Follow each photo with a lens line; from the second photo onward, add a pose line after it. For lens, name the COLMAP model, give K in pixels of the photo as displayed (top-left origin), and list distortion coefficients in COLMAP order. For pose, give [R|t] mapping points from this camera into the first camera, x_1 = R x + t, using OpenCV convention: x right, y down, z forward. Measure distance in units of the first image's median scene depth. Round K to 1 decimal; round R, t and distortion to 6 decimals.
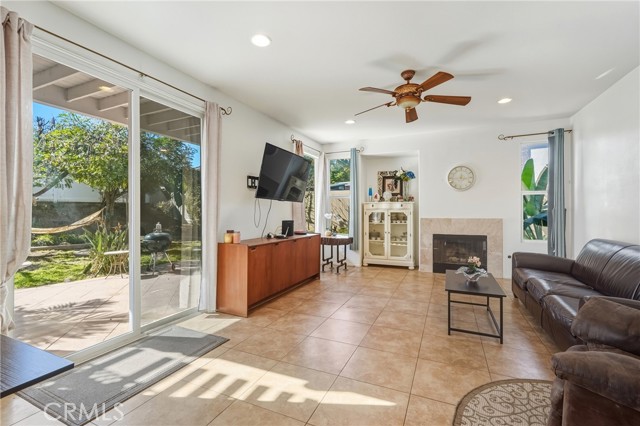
lens RADIAL K [[282.1, 0, 318.4], [0, 282.1, 209.9], [0, 0, 1]] dist [0.001399, 0.000221]
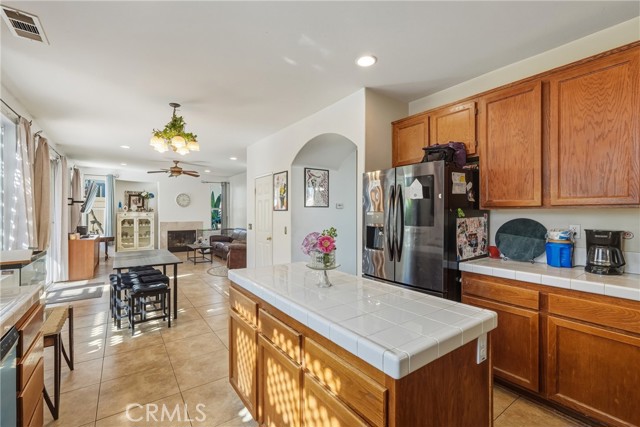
lens RADIAL K [[282.1, 0, 318.4], [0, 282.1, 210.4], [0, 0, 1]] dist [0.001399, 0.000221]
pose [[0.505307, 0.005478, 0.862923, -0.694385], [-0.003336, 0.999985, -0.004394, -0.040960], [-0.862933, -0.000658, 0.505317, -0.762837]]
